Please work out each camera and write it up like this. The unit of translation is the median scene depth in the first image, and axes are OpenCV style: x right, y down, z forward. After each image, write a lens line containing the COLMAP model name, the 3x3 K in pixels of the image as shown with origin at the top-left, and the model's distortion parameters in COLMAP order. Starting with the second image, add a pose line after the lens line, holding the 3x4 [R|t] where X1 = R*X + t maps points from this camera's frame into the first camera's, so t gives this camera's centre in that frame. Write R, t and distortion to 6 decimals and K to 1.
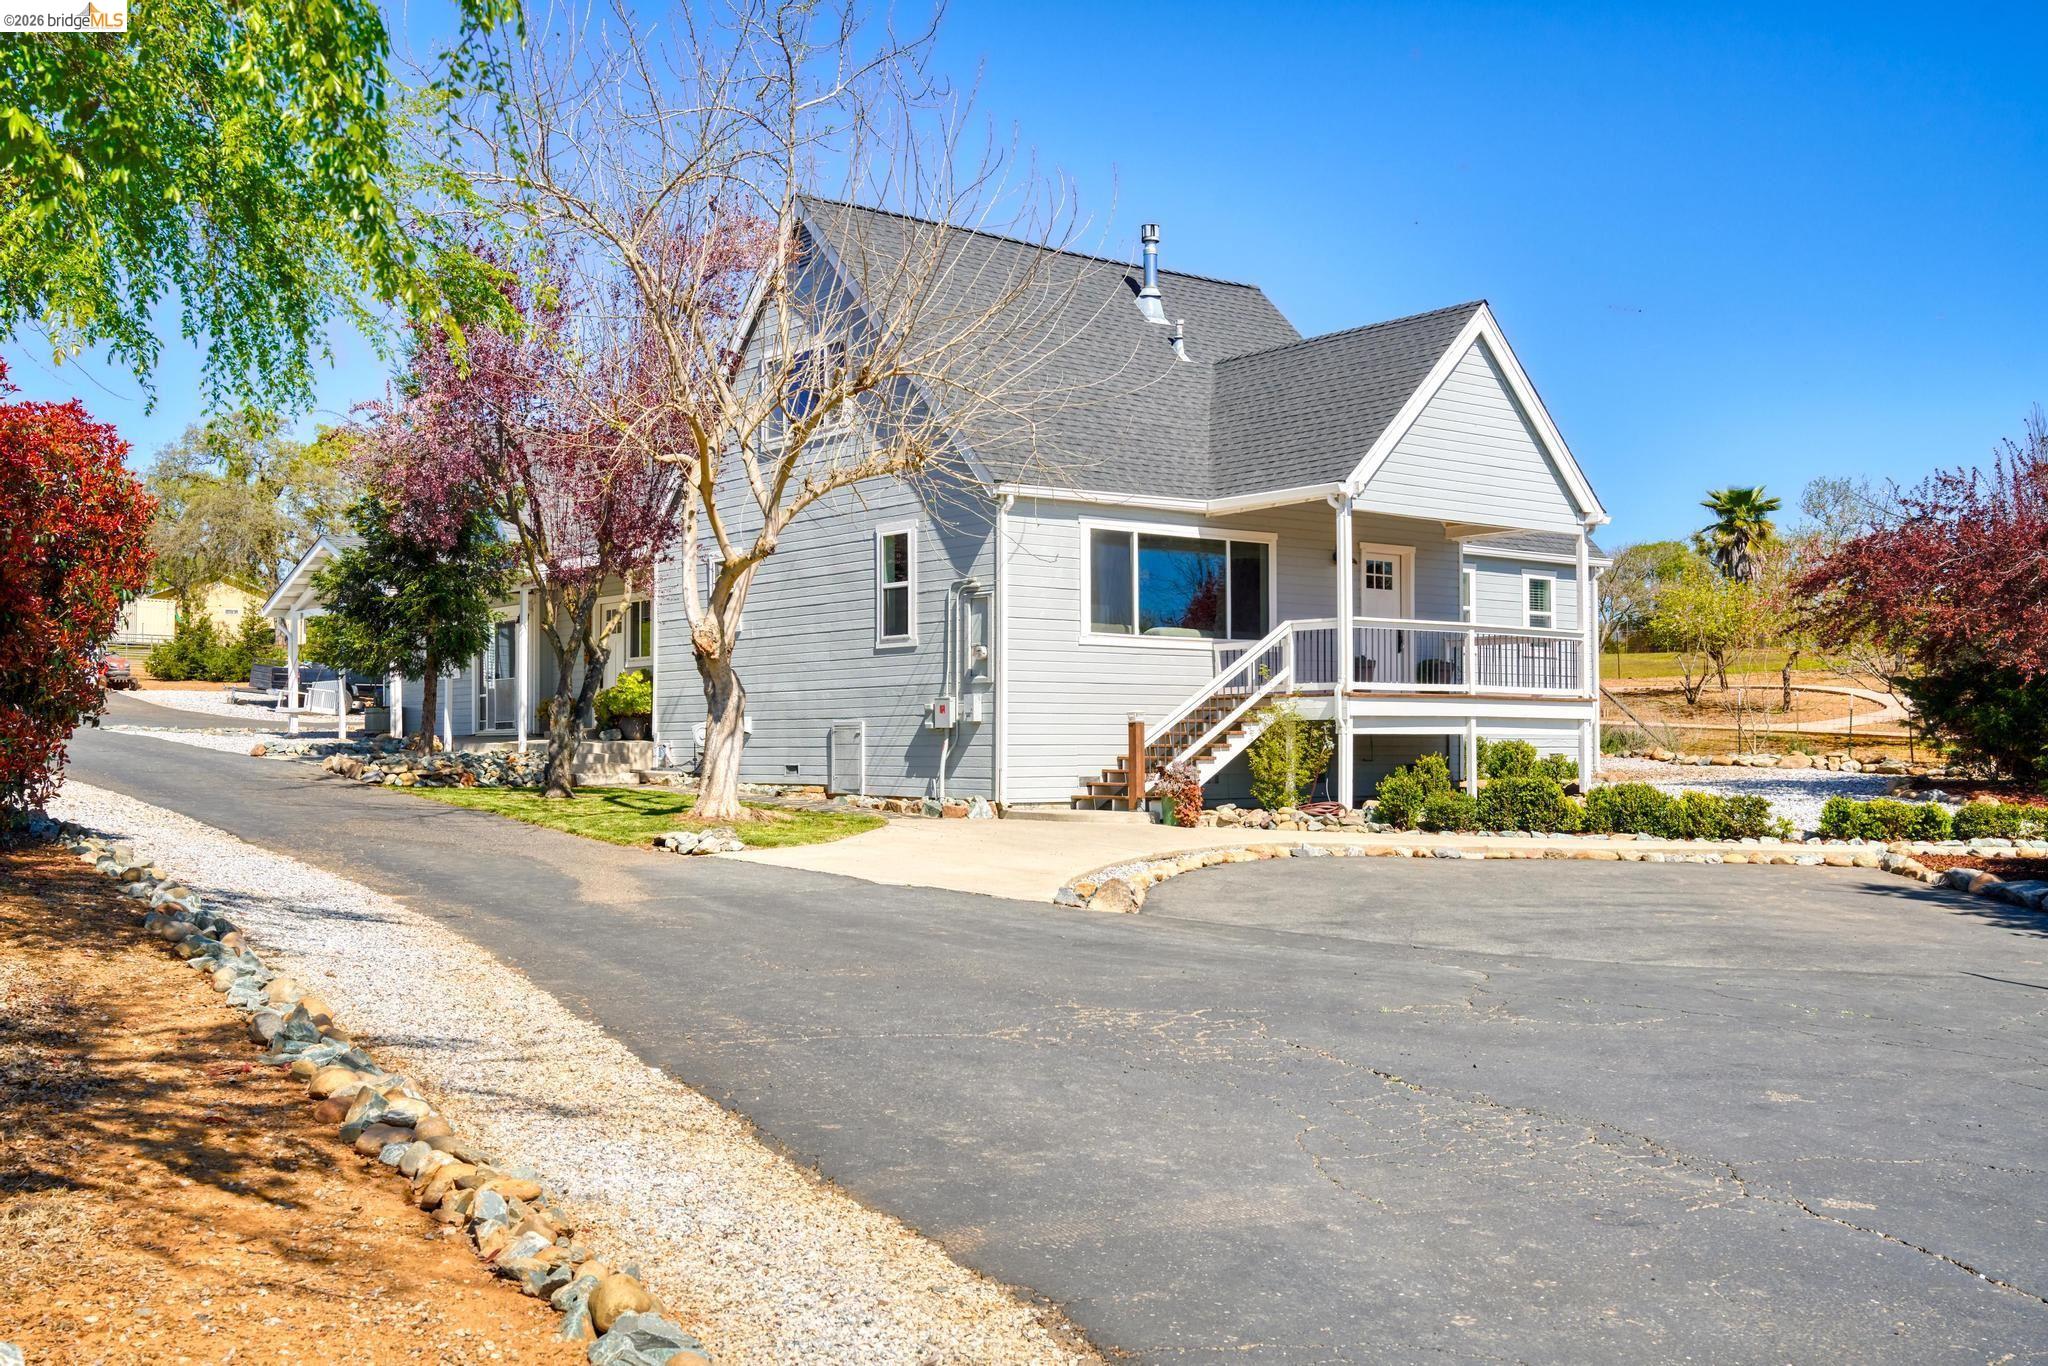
lens RADIAL K [[1995.0, 0, 1022.7], [0, 1995.0, 700.0], [0, 0, 1]] dist [0.094225, 0.000000]
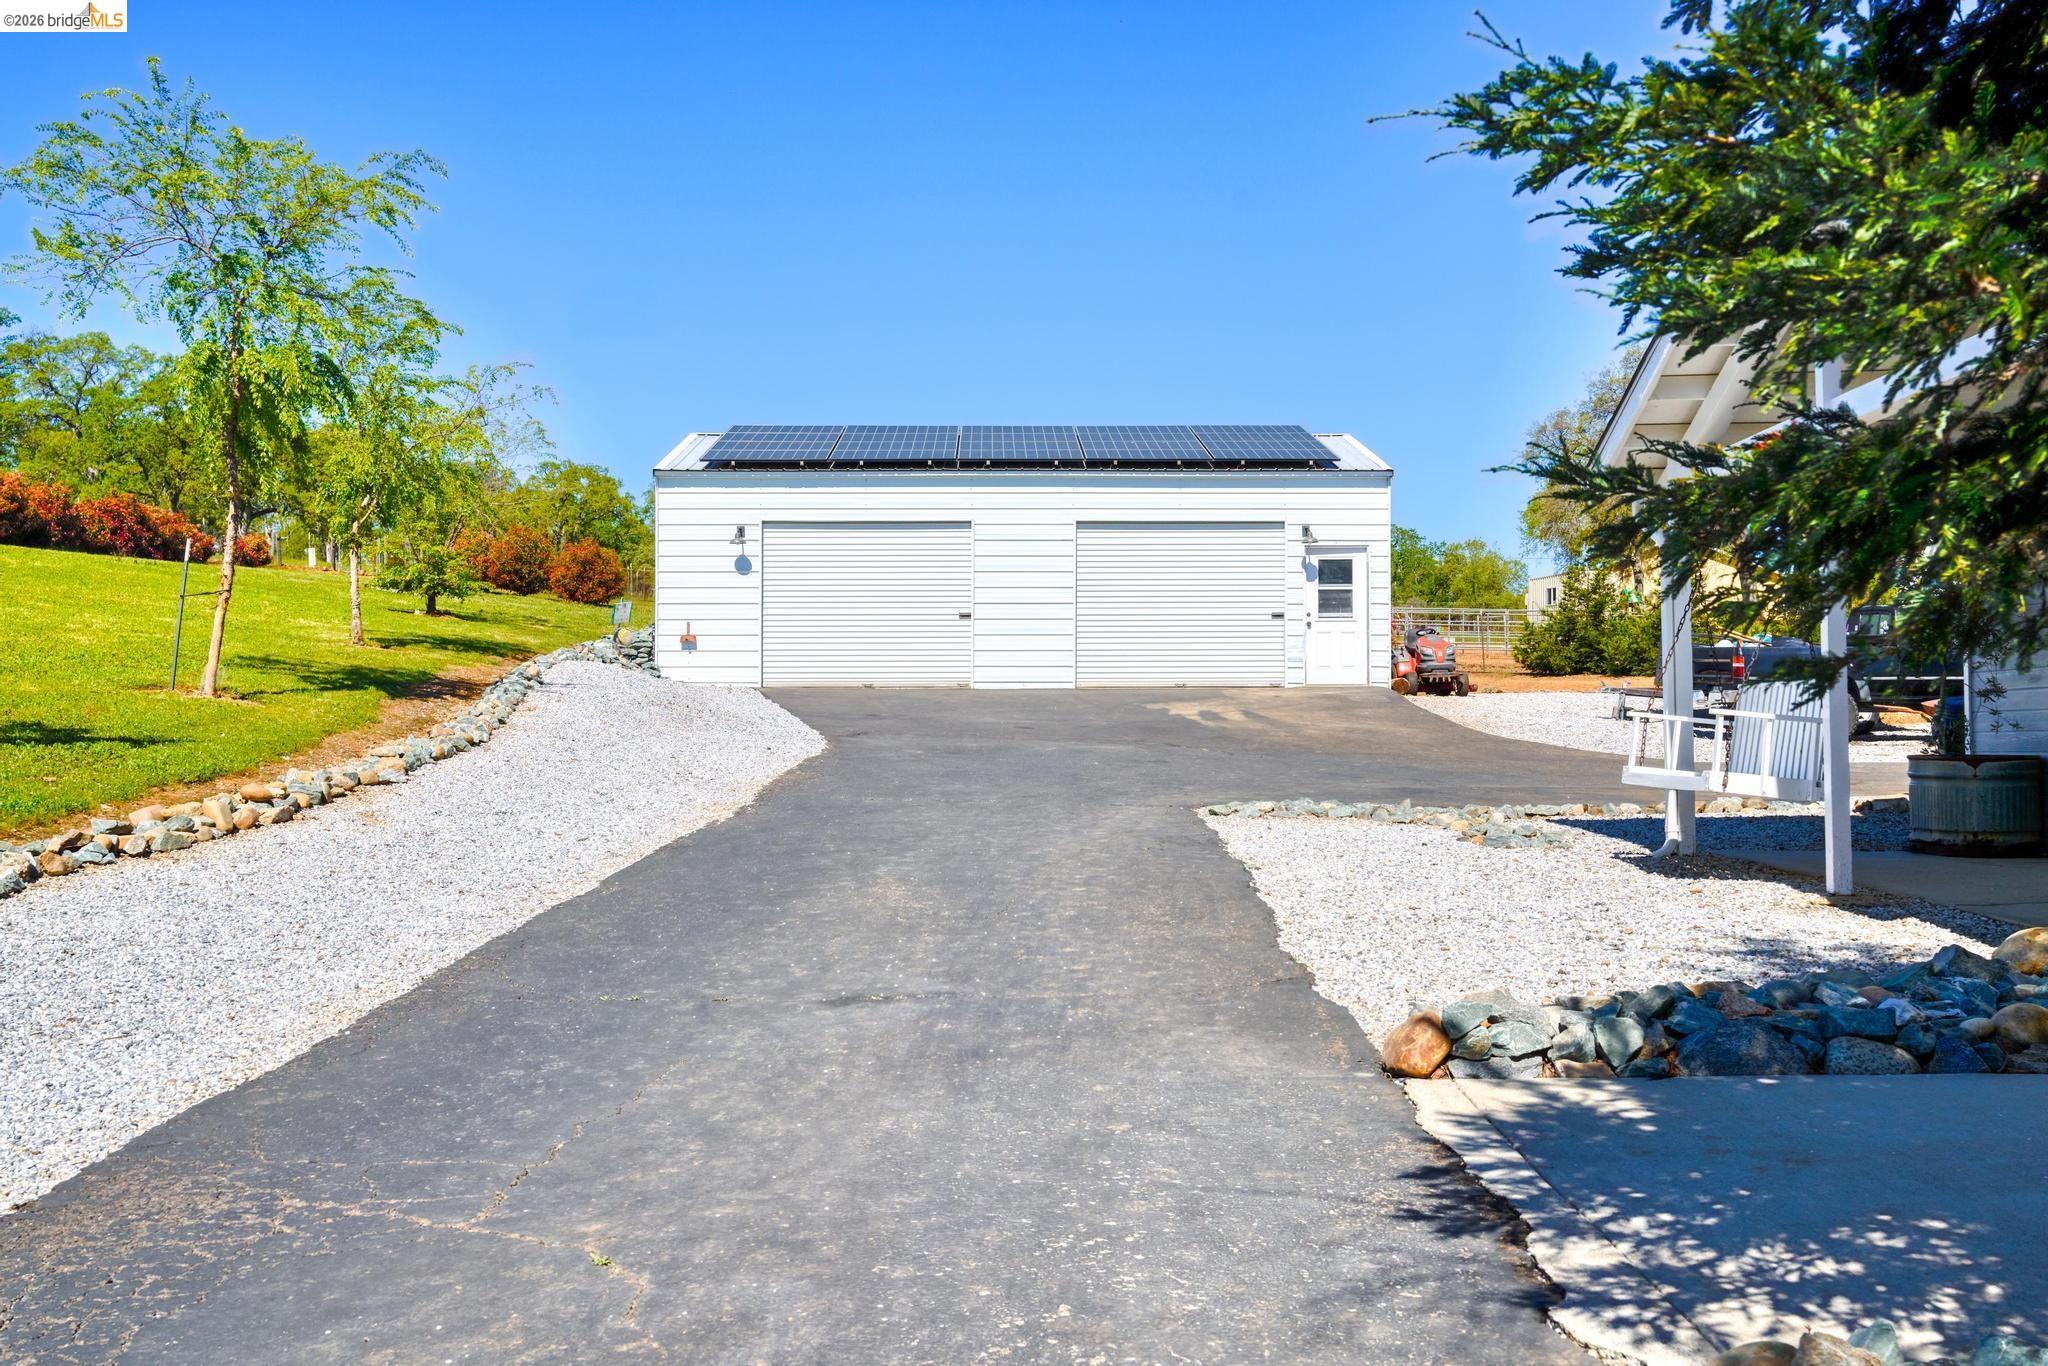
lens RADIAL K [[2195.9, 0, 1021.4], [0, 2195.9, 681.9], [0, 0, 1]] dist [0.099403, 0.000000]
pose [[0.781036, -0.017489, -0.624242, -0.128503], [0.014780, 0.999845, -0.009520, -0.003639], [0.624312, -0.001791, 0.781173, 0.379365]]
